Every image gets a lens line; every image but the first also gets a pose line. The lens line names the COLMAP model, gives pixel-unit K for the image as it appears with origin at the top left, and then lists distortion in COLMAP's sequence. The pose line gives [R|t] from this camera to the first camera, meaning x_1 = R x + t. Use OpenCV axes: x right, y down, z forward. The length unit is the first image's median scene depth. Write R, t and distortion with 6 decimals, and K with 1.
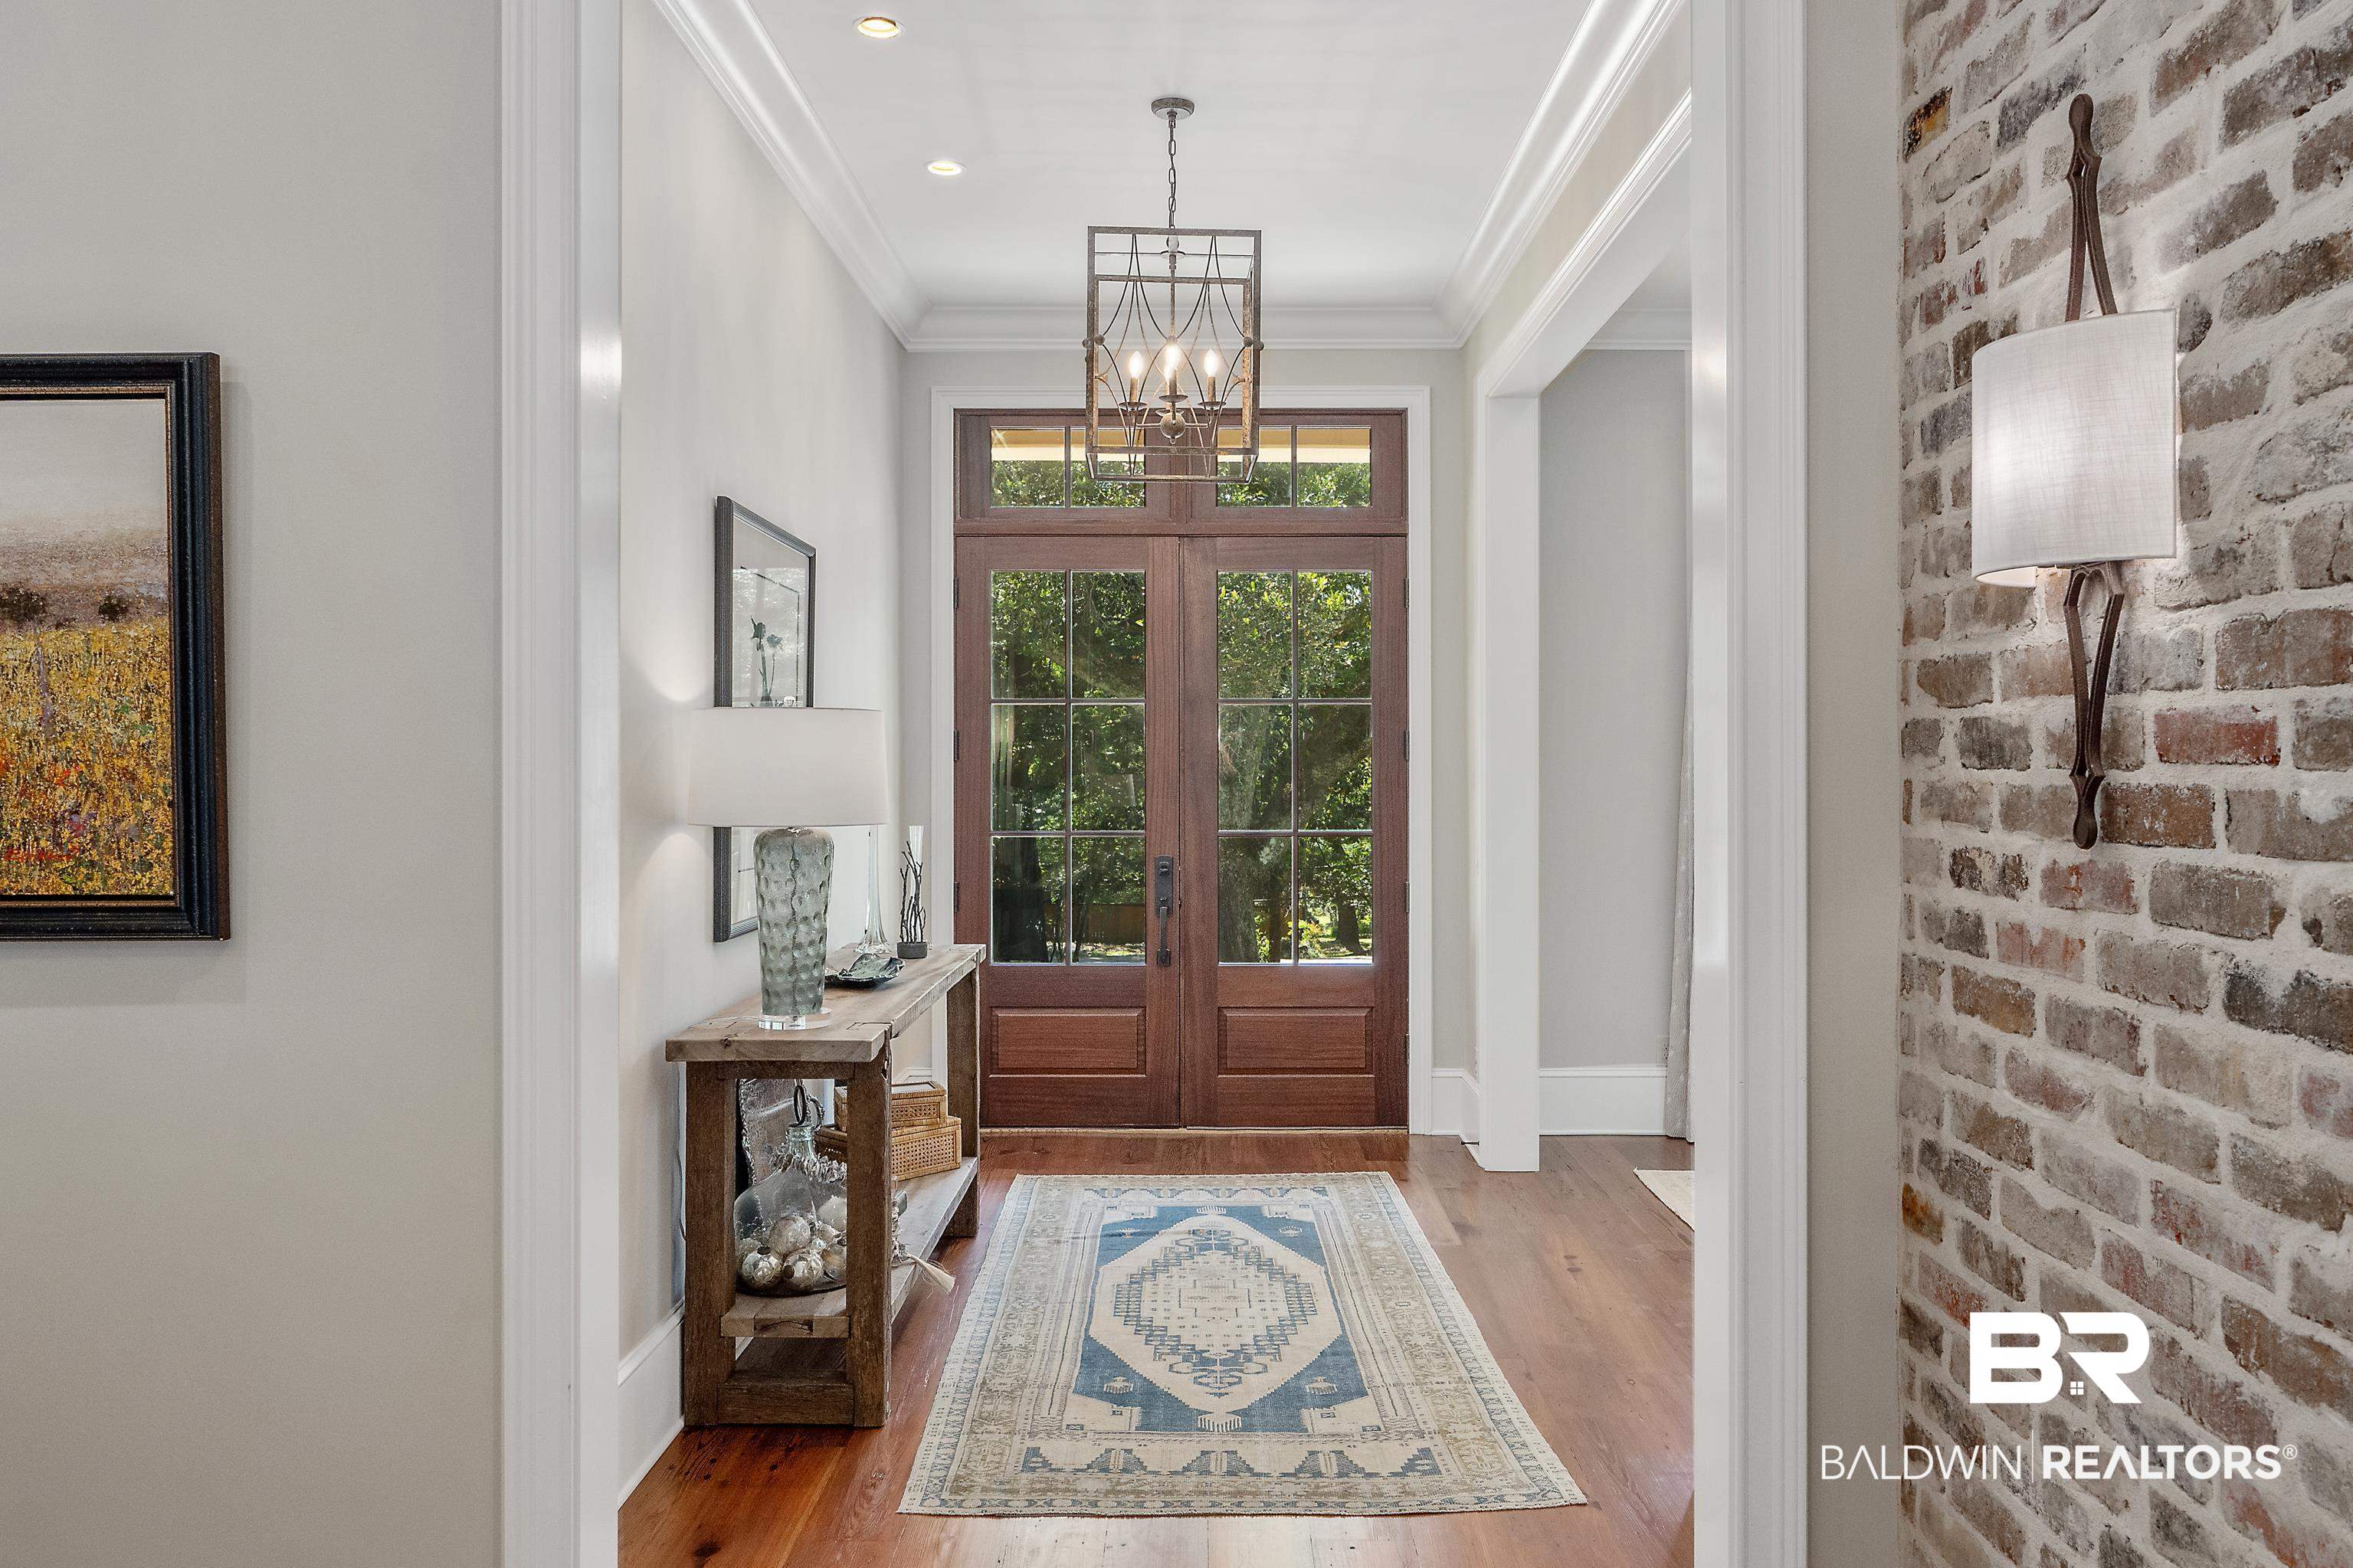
lens RADIAL K [[1752.7, 0, 1190.3], [0, 1752.7, 776.4], [0, 0, 1]] dist [-0.012322, 0.000432]
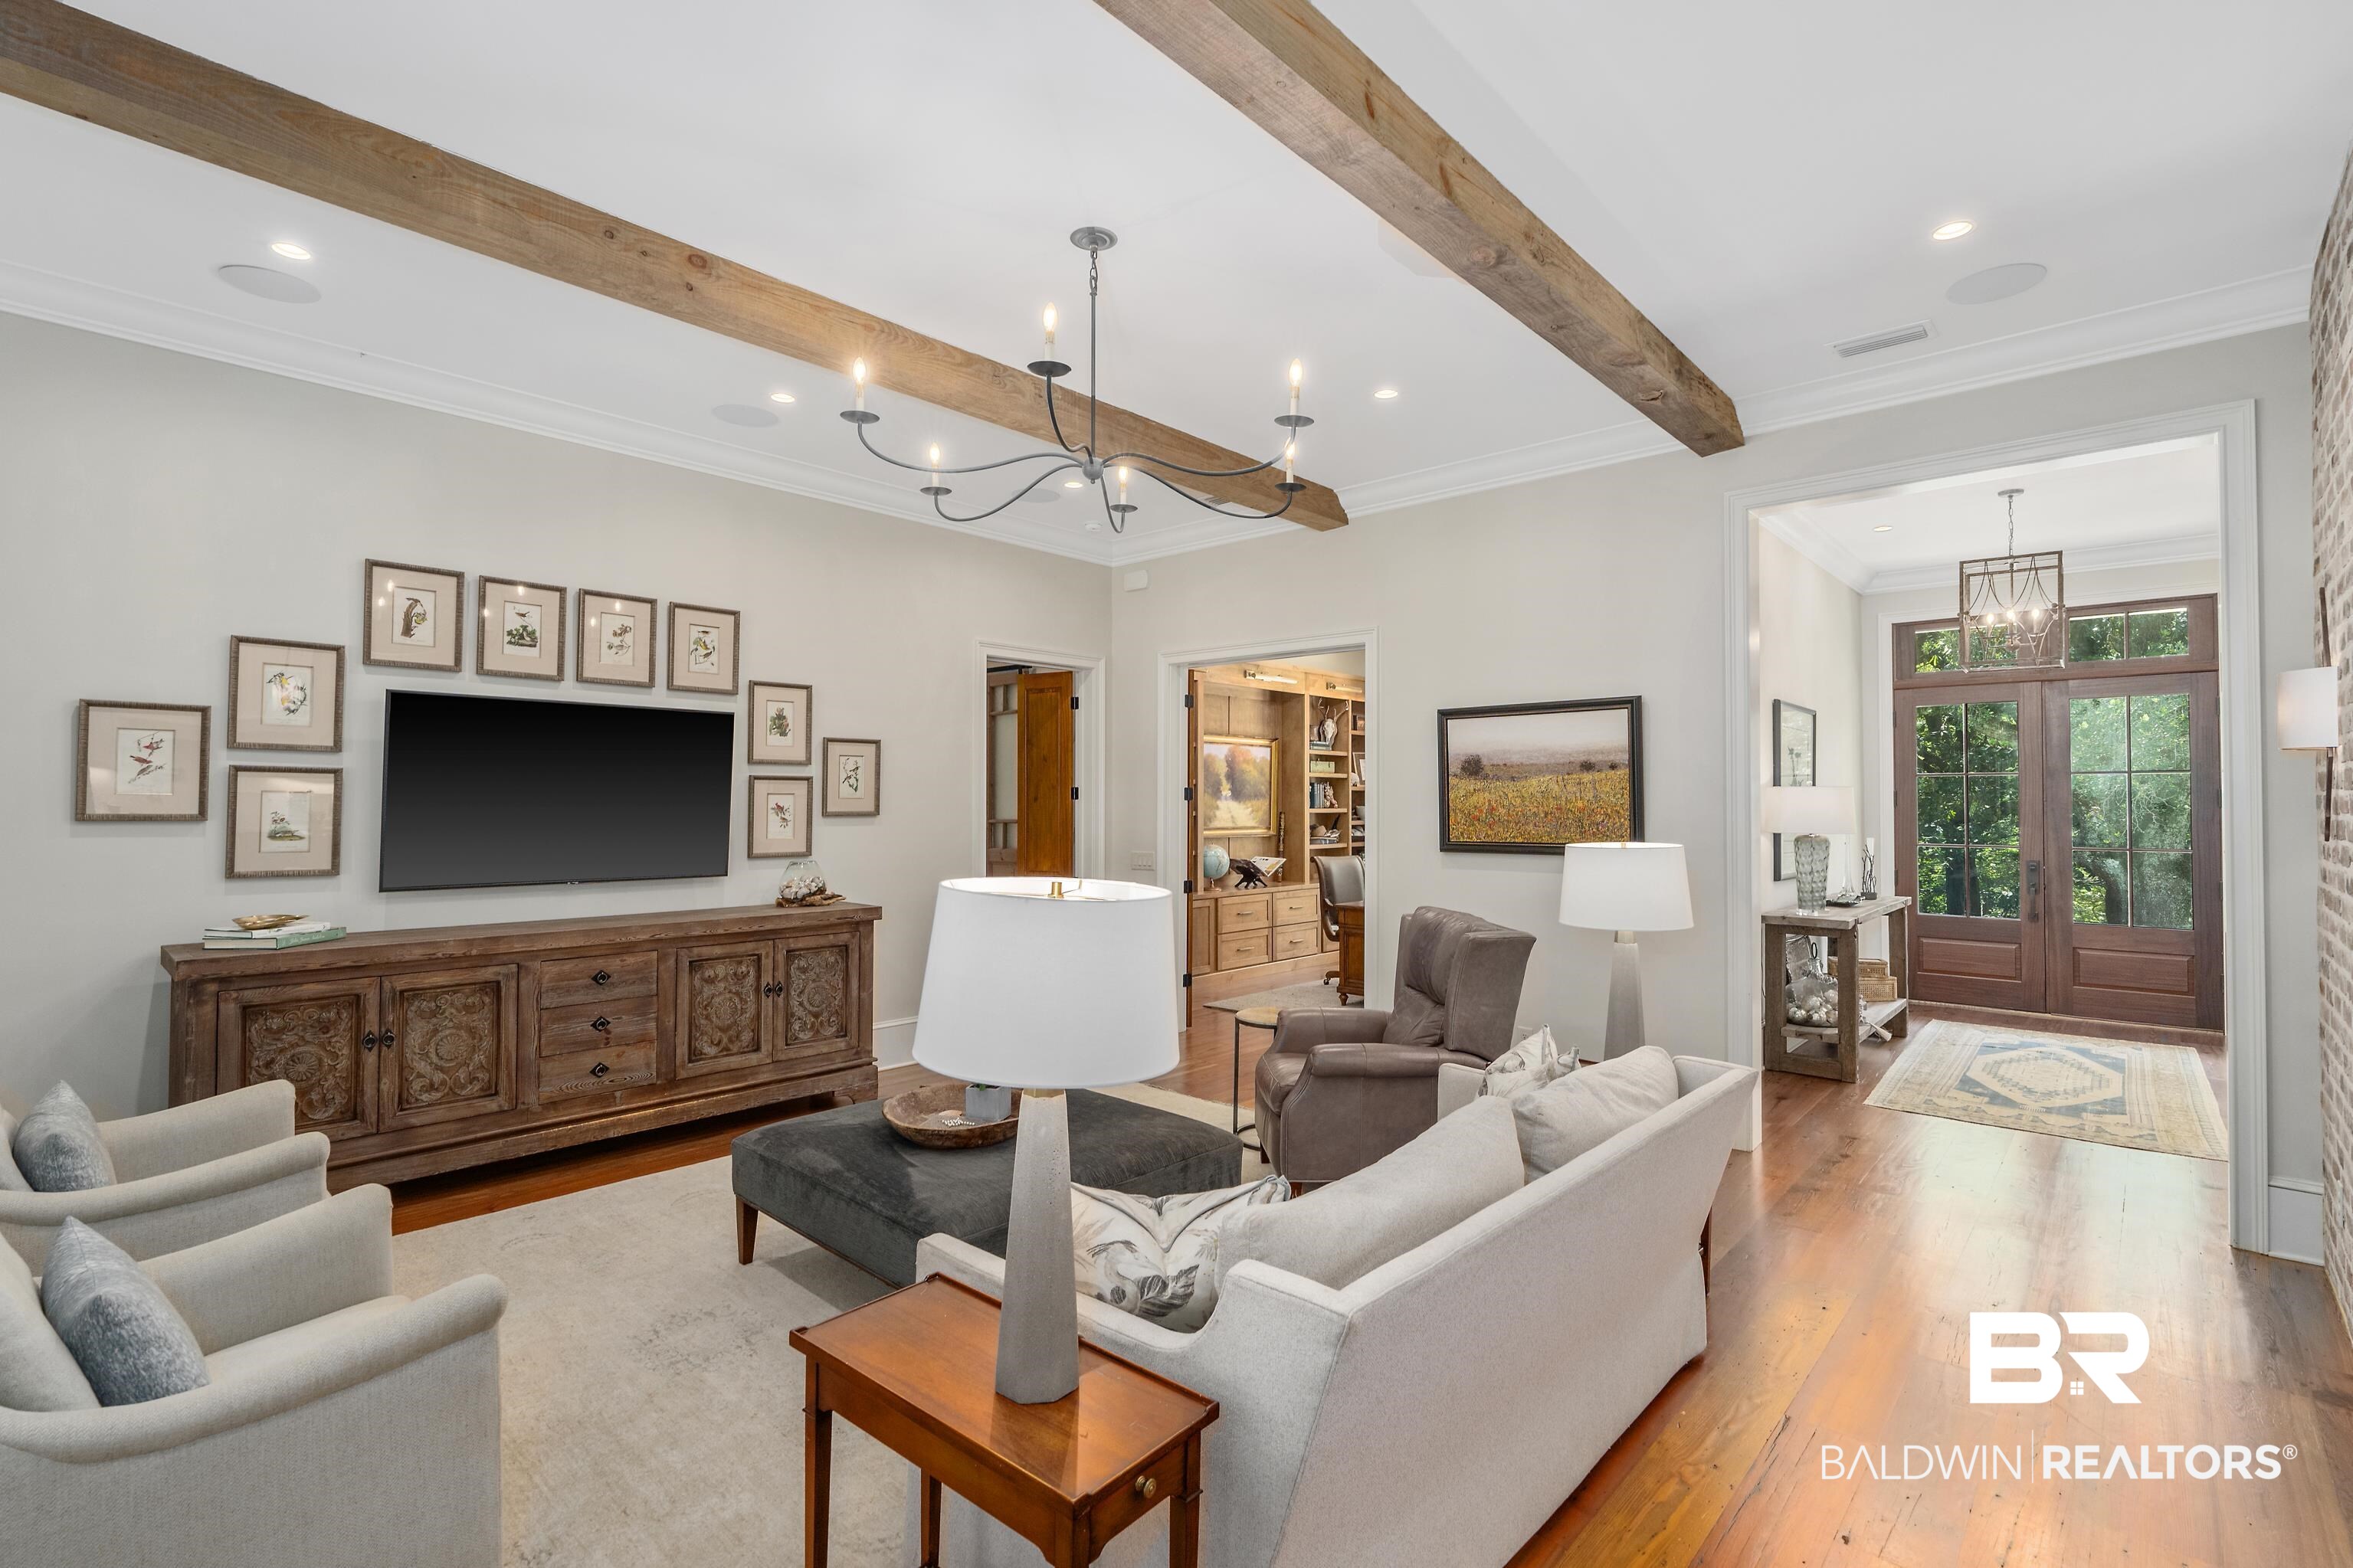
lens RADIAL K [[1058.0, 0, 1199.8], [0, 1058.0, 776.8], [0, 0, 1]] dist [-0.006729, 0.002331]
pose [[0.749257, -0.014076, -0.662130, 0.104209], [-0.008082, 0.999505, -0.030394, 0.000346], [0.662230, 0.028124, 0.748773, -0.629381]]
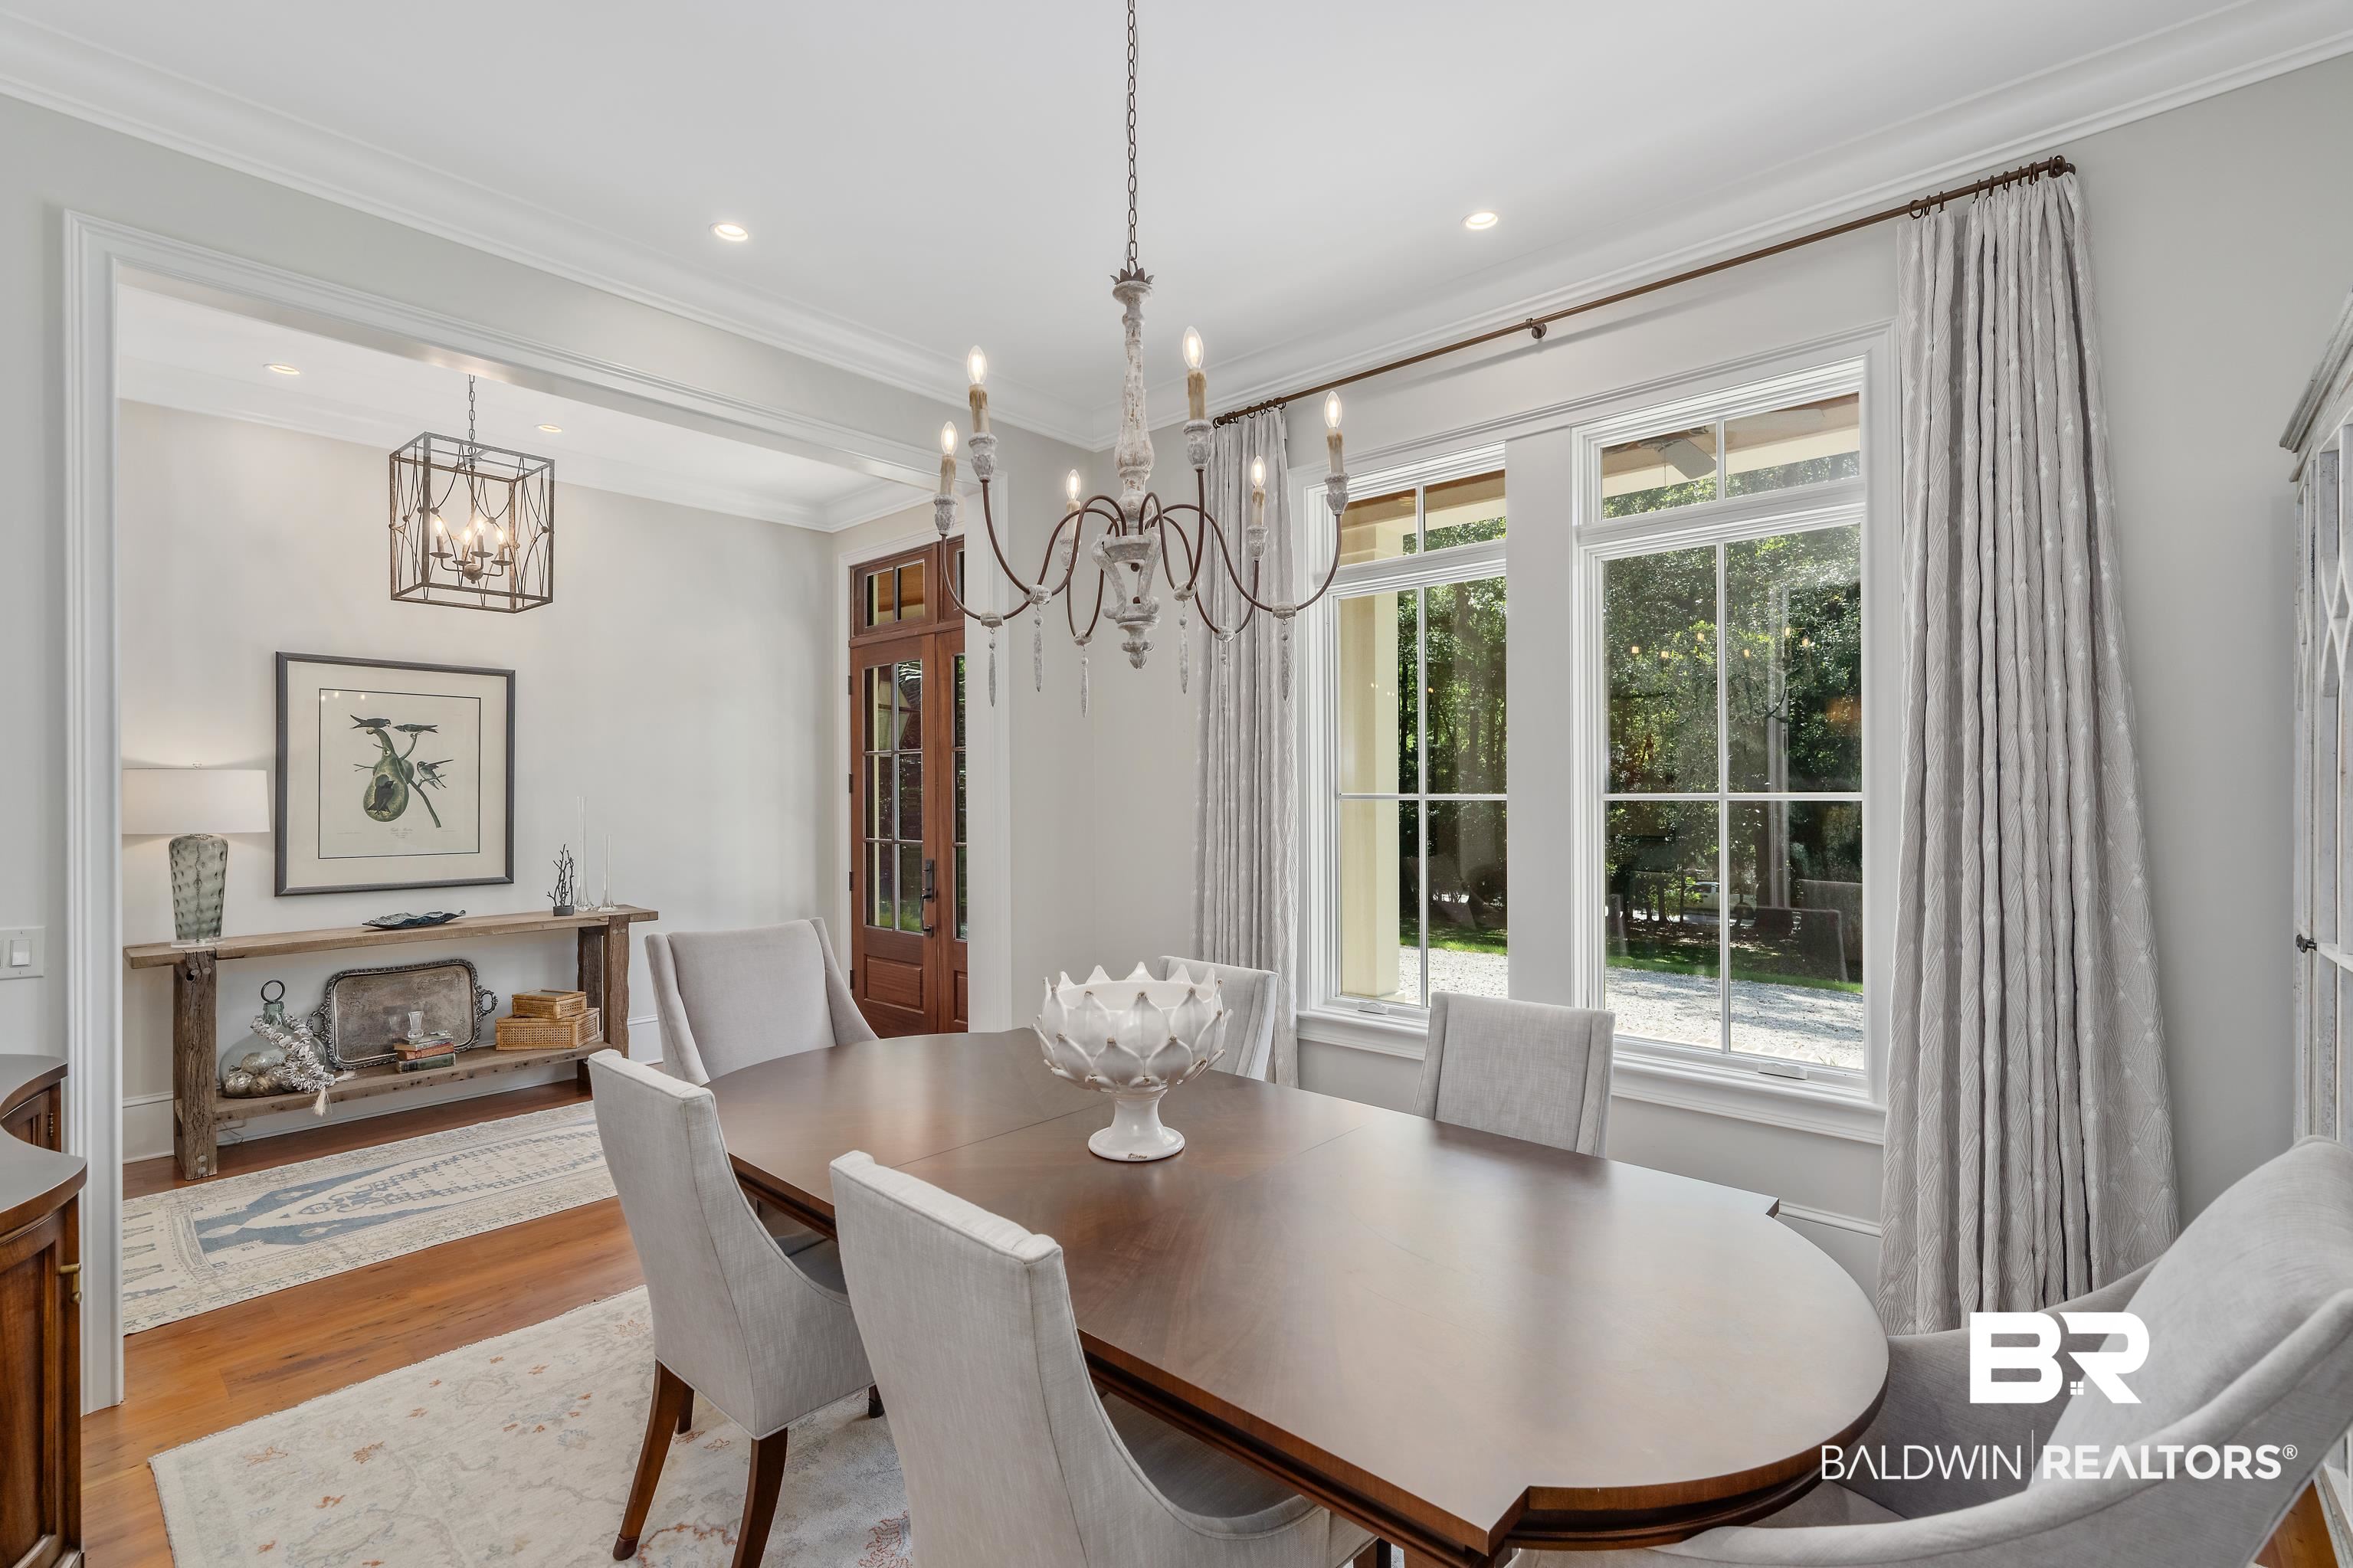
lens RADIAL K [[1058.0, 0, 1169.0], [0, 1058.0, 781.2], [0, 0, 1]] dist [-0.006729, 0.002331]
pose [[0.736877, -0.013127, -0.675900, 1.186707], [0.003848, 0.999877, -0.015223, -0.005212], [0.676016, 0.008616, 0.736836, 0.835755]]
